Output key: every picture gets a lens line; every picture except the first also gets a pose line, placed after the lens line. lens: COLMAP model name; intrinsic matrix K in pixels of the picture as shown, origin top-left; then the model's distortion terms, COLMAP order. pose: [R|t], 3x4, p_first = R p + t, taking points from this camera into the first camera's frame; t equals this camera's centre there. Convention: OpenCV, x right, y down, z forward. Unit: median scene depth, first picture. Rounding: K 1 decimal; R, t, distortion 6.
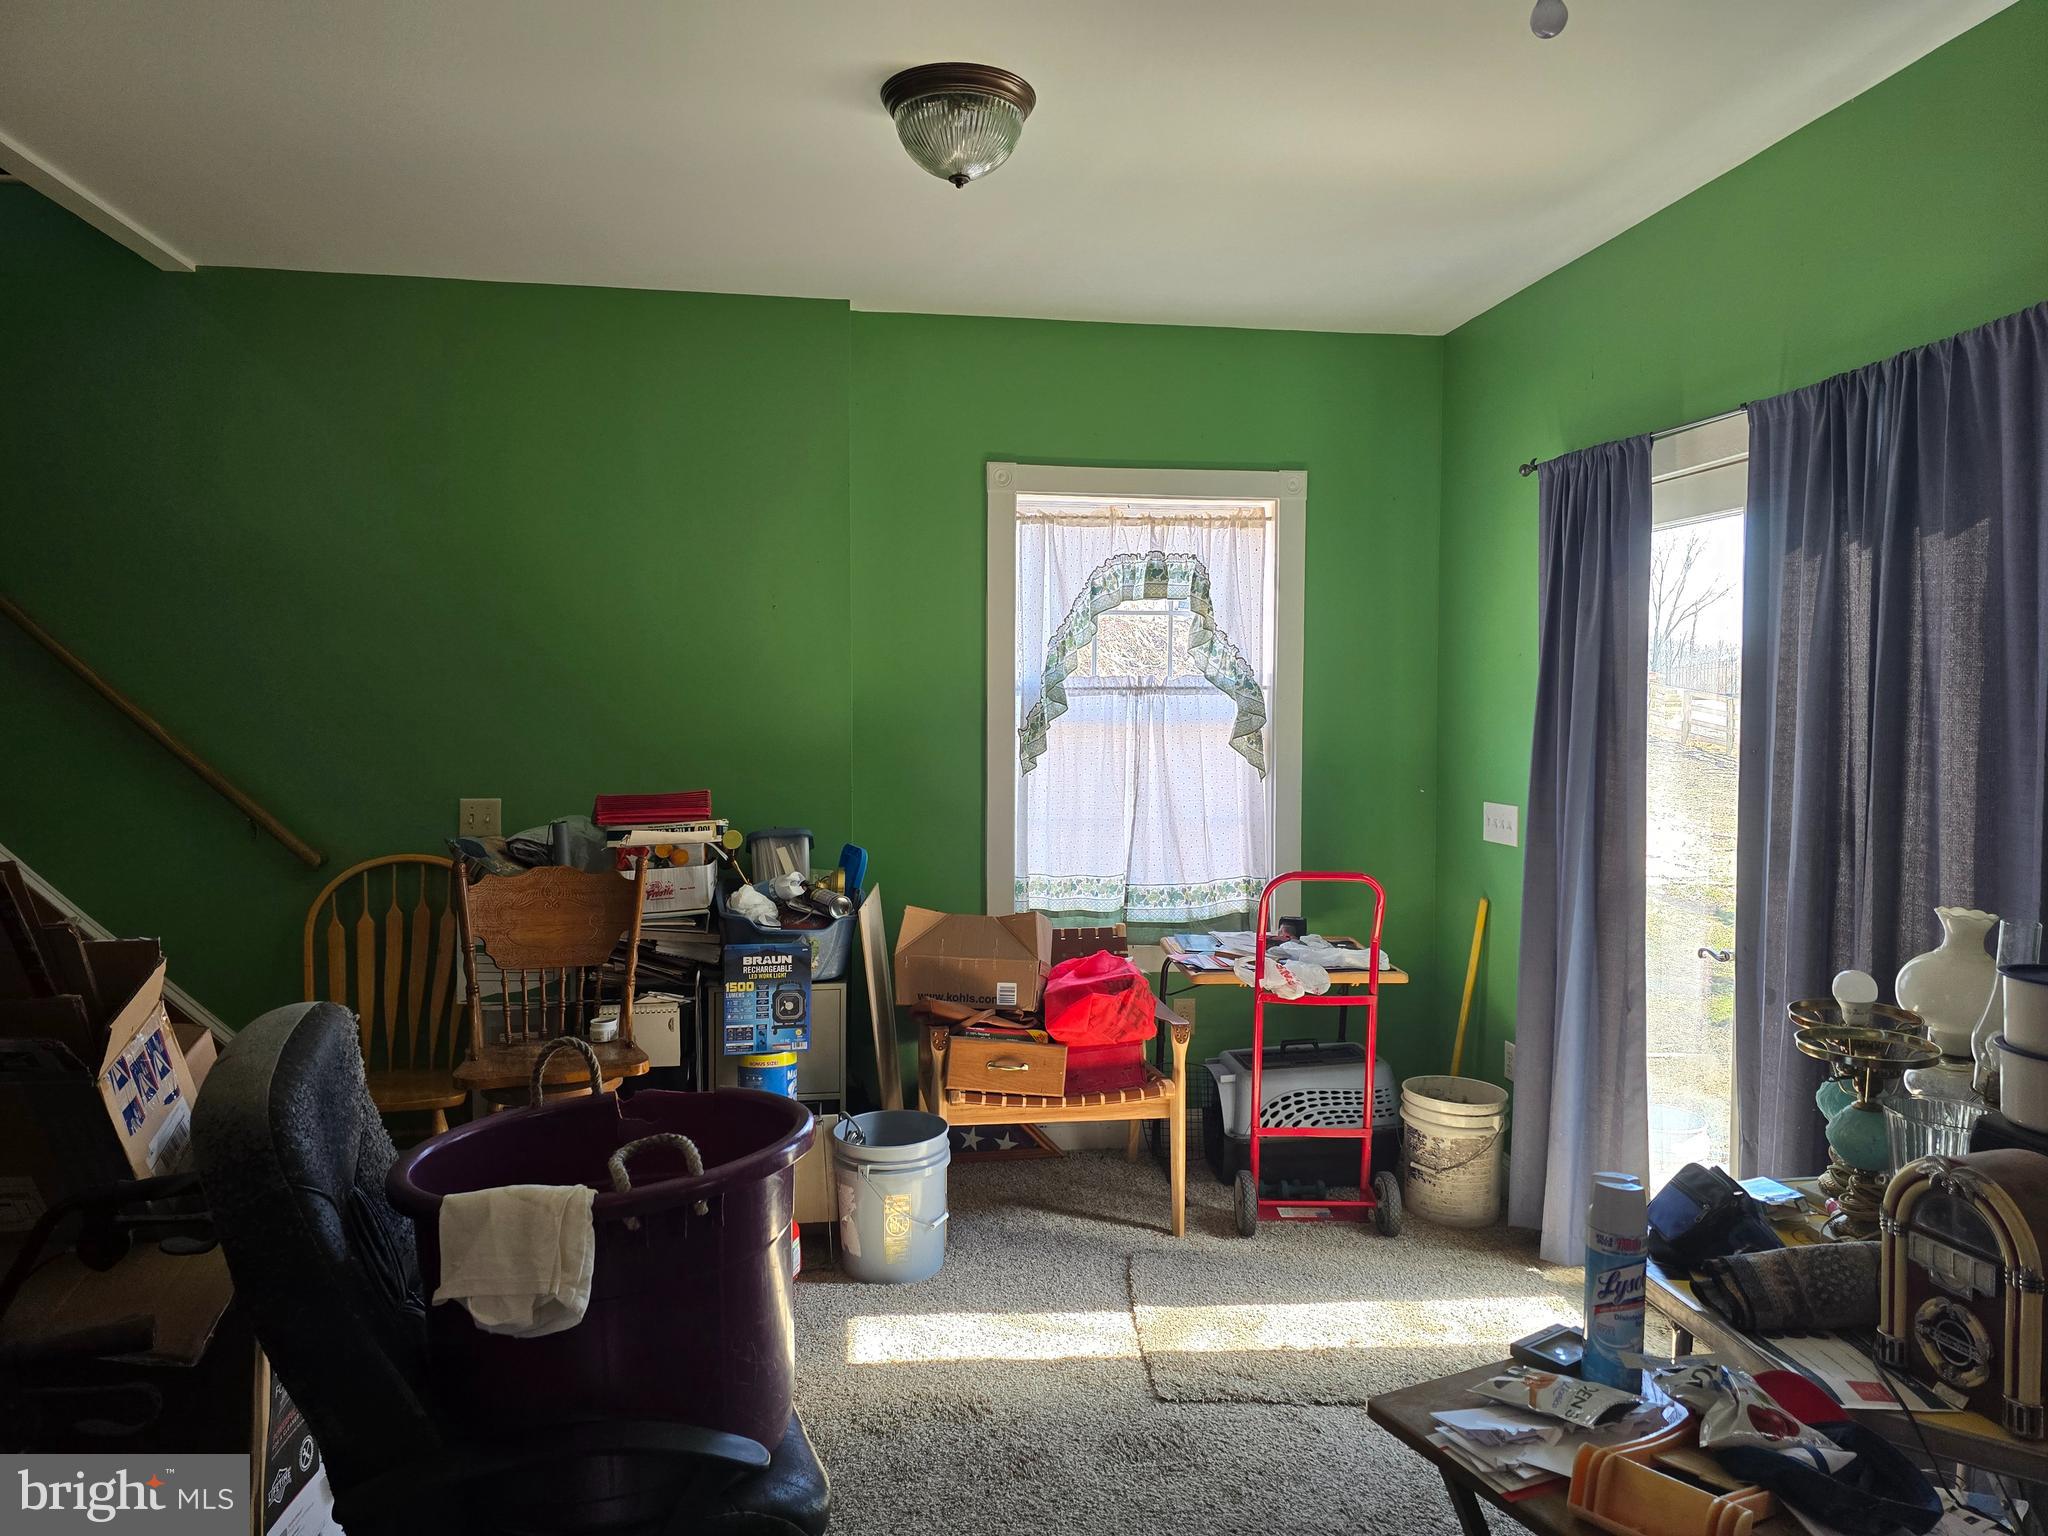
lens RADIAL K [[1359.0, 0, 1024.0], [0, 1359.0, 768.0], [0, 0, 1]] dist [0.043306, -0.000741]
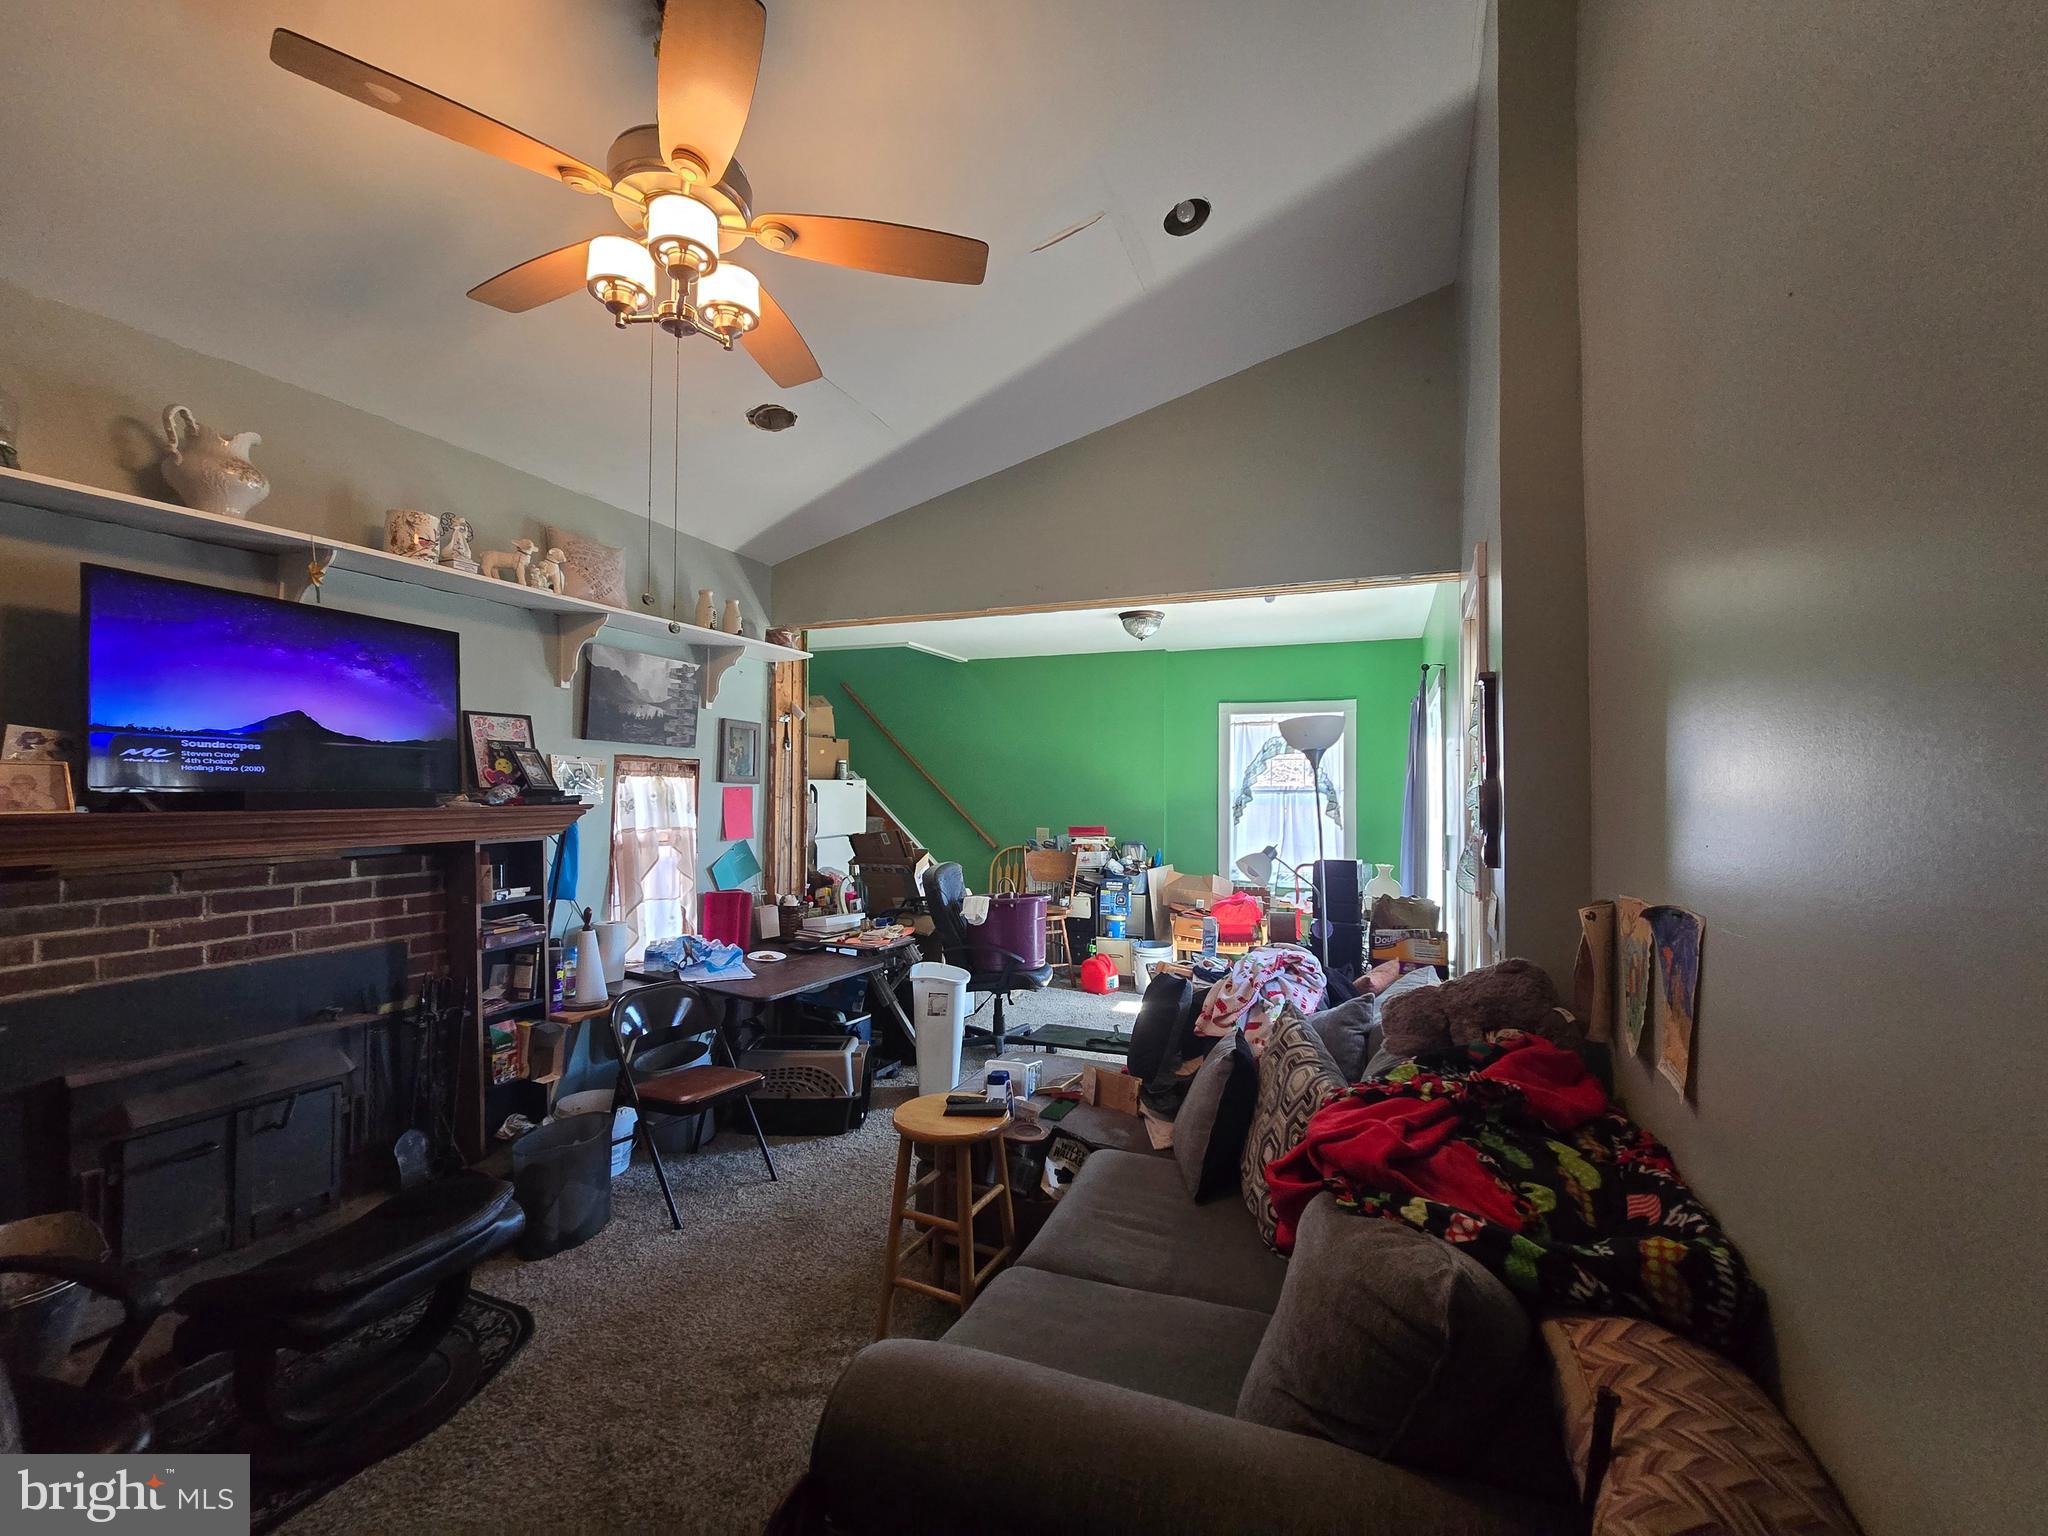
lens RADIAL K [[827.0, 0, 1016.1], [0, 827.0, 783.0], [0, 0, 1]] dist [-0.002236, -0.000272]
pose [[0.856920, -0.000083, -0.515449, 0.533201], [-0.027197, 0.998600, -0.045375, 0.009508], [0.514731, 0.052902, 0.855718, -0.631445]]
